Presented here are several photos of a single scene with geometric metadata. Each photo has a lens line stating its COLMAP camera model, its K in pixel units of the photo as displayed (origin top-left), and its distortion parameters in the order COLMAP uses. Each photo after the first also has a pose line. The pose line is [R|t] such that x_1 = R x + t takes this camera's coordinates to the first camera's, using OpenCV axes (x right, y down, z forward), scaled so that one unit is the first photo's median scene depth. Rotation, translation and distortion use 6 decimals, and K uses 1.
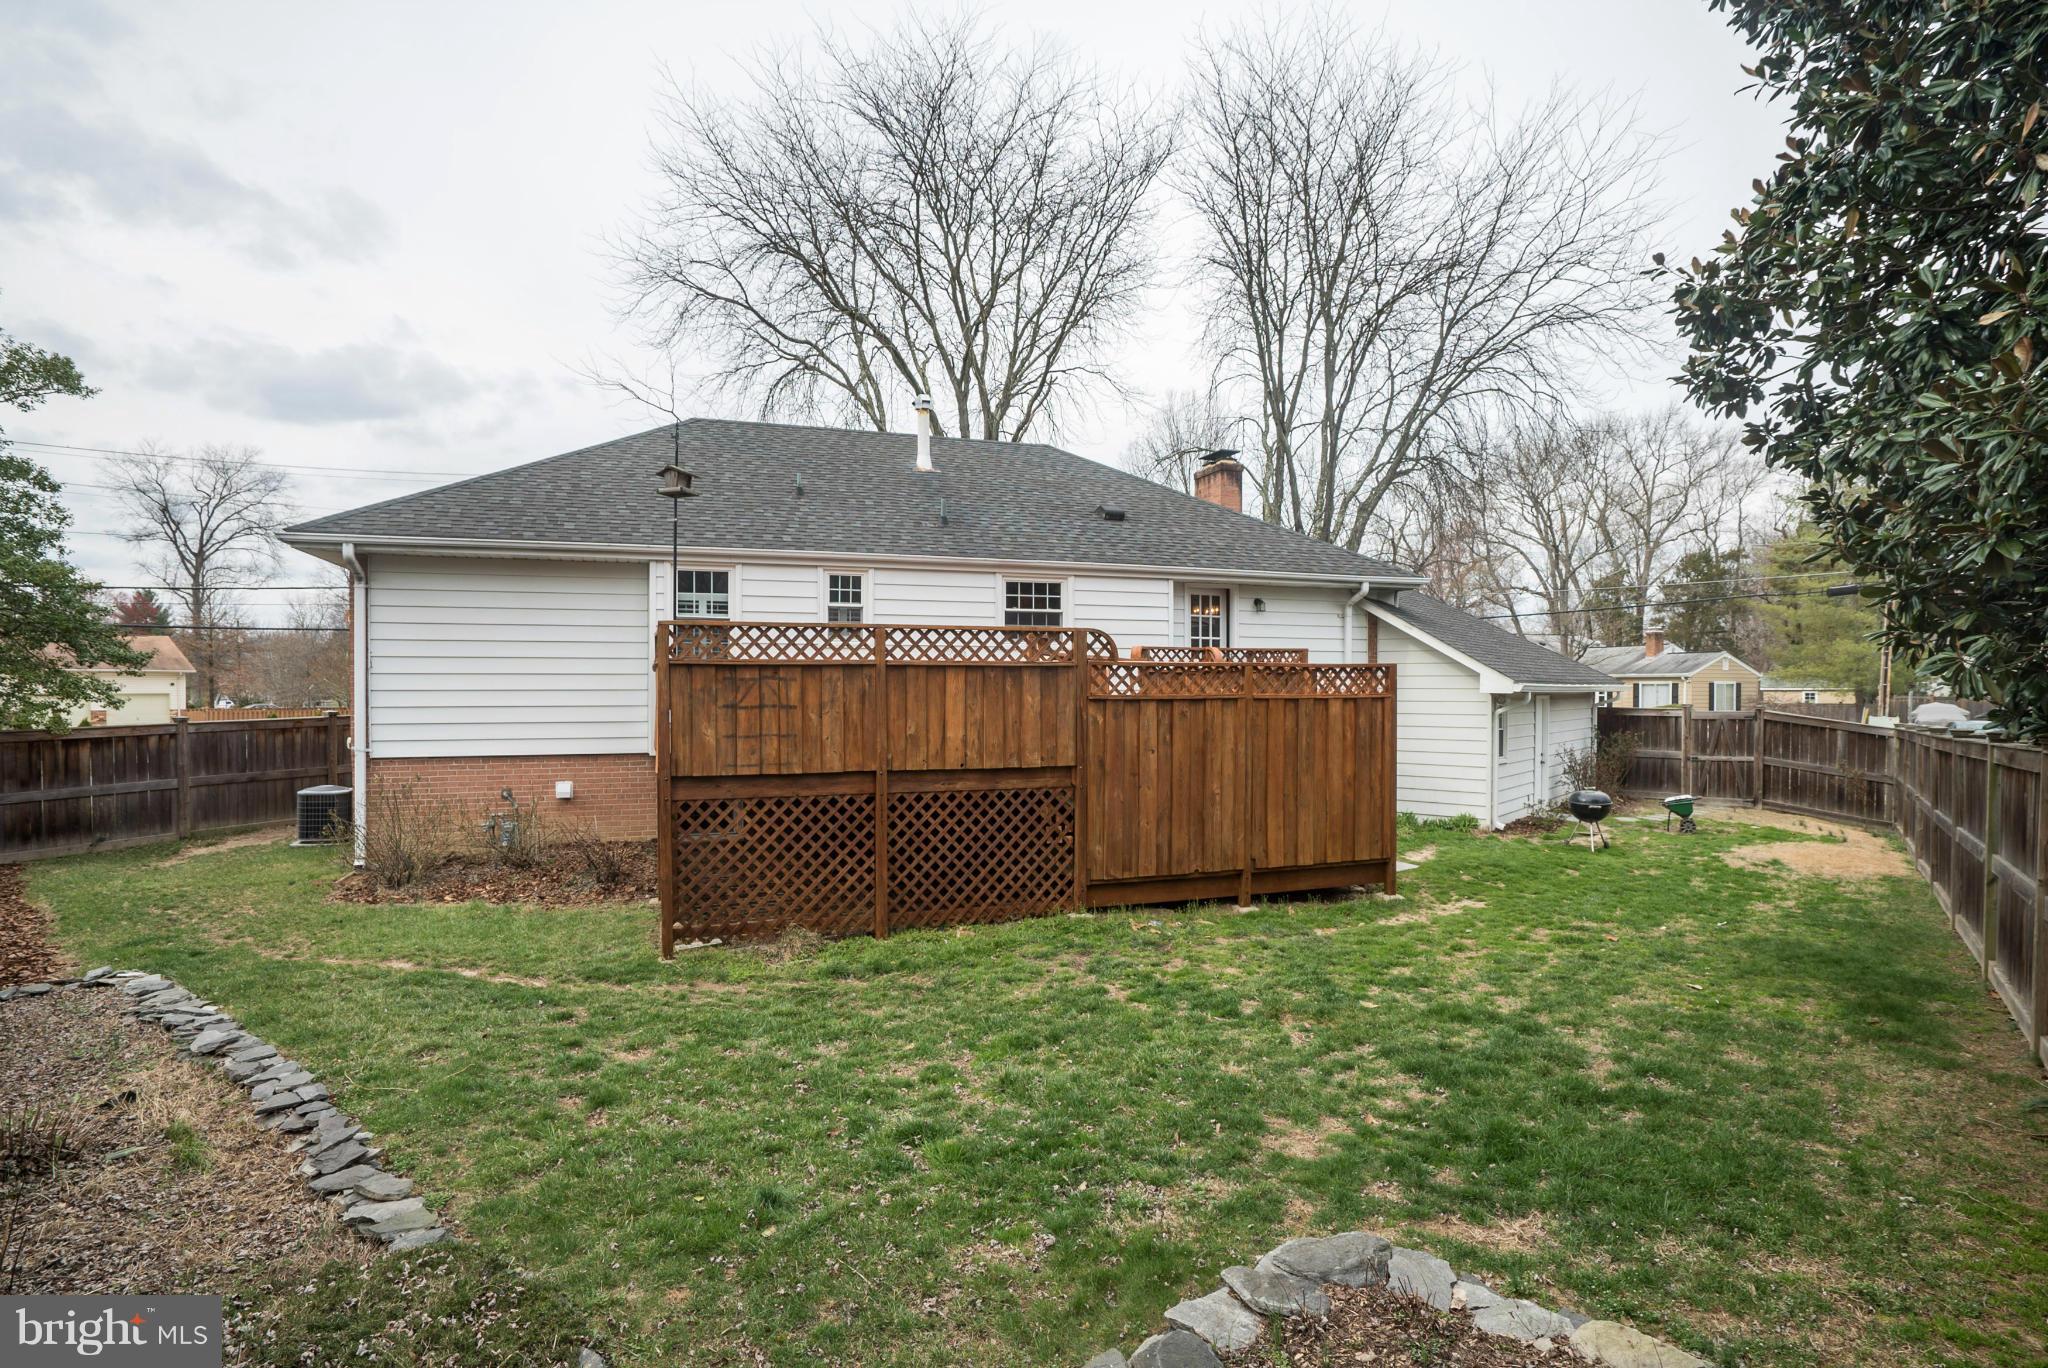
lens RADIAL K [[1006.9, 0, 1018.6], [0, 1006.9, 671.2], [0, 0, 1]] dist [-0.028208, 0.001681]
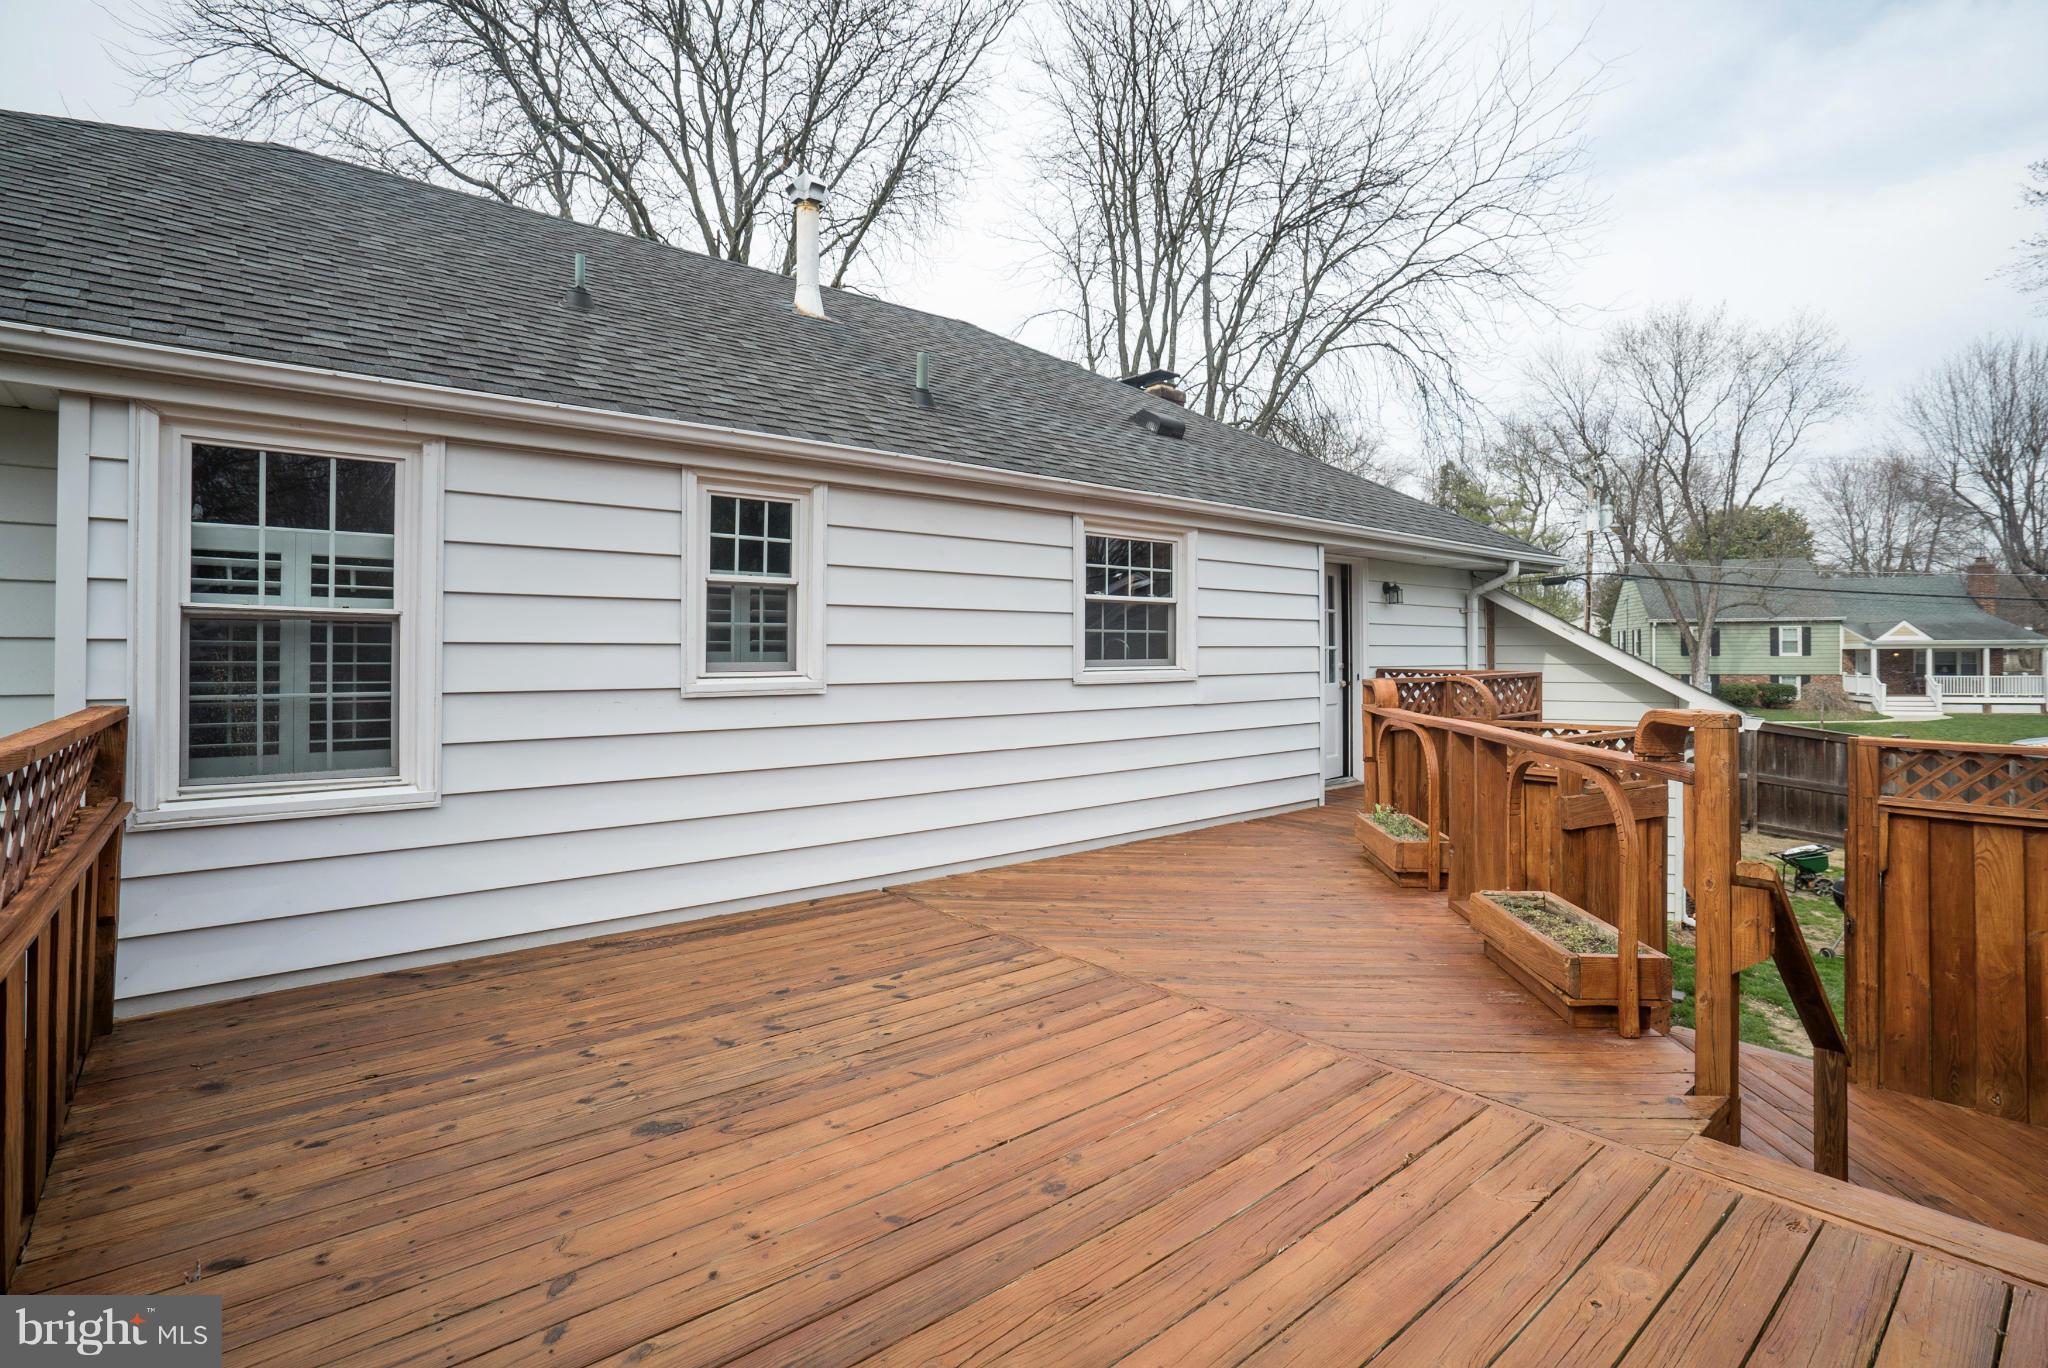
lens RADIAL K [[942.6, 0, 1026.9], [0, 942.6, 637.6], [0, 0, 1]] dist [-0.023757, 0.000324]
pose [[0.937200, 0.004100, 0.348769, -0.197465], [-0.004866, 0.999987, 0.001322, -0.044713], [-0.348759, -0.002936, 0.937208, 0.634068]]
